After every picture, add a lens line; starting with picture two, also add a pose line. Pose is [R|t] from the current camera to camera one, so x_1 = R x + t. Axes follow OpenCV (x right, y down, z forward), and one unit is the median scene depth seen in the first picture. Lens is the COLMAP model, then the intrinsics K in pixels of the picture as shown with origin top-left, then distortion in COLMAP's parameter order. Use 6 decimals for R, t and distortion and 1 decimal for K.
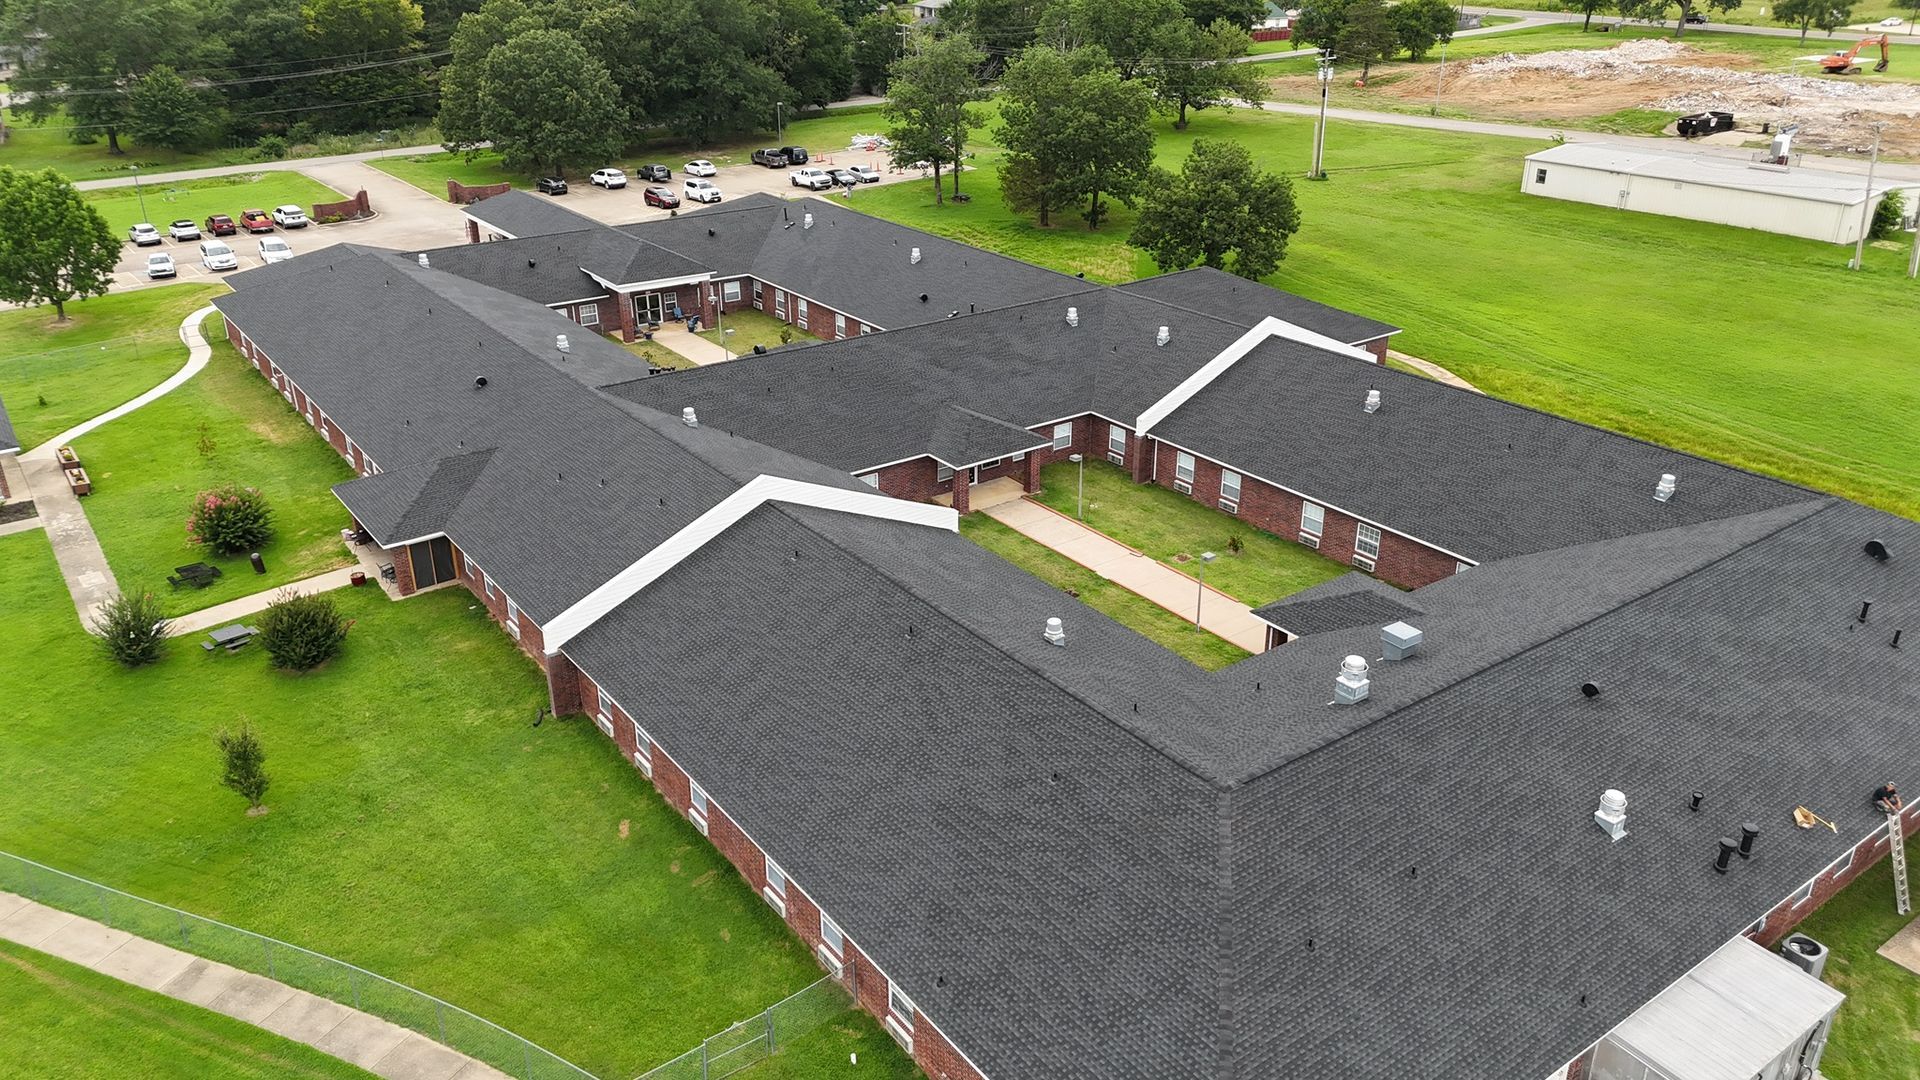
lens RADIAL K [[1431.5, 0, 960.0], [0, 1431.5, 540.0], [0, 0, 1]] dist [0.063198, -0.060233]
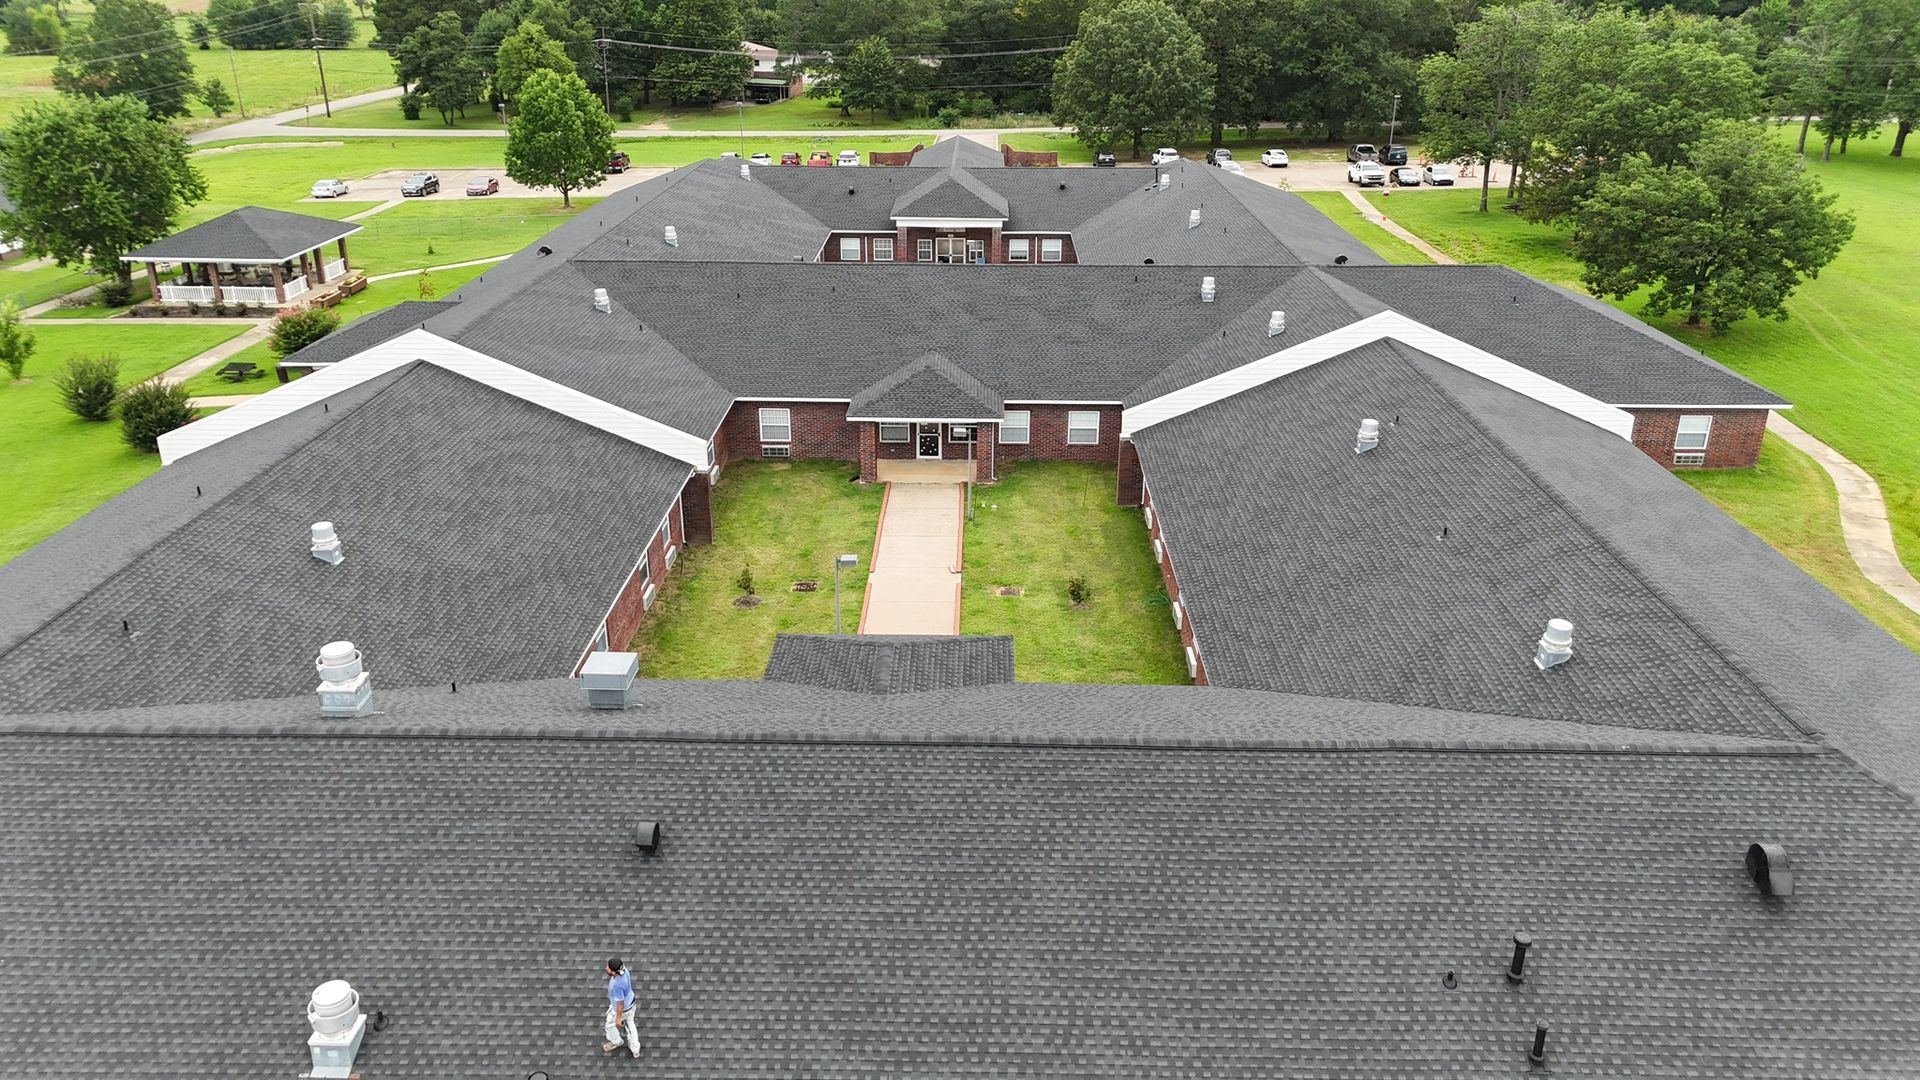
lens RADIAL K [[1431.5, 0, 960.0], [0, 1431.5, 540.0], [0, 0, 1]] dist [0.063198, -0.060233]
pose [[0.790212, 0.231922, -0.567254, 0.467146], [-0.254144, 0.966295, 0.041035, -0.030675], [0.557652, 0.111738, 0.822520, 0.359737]]
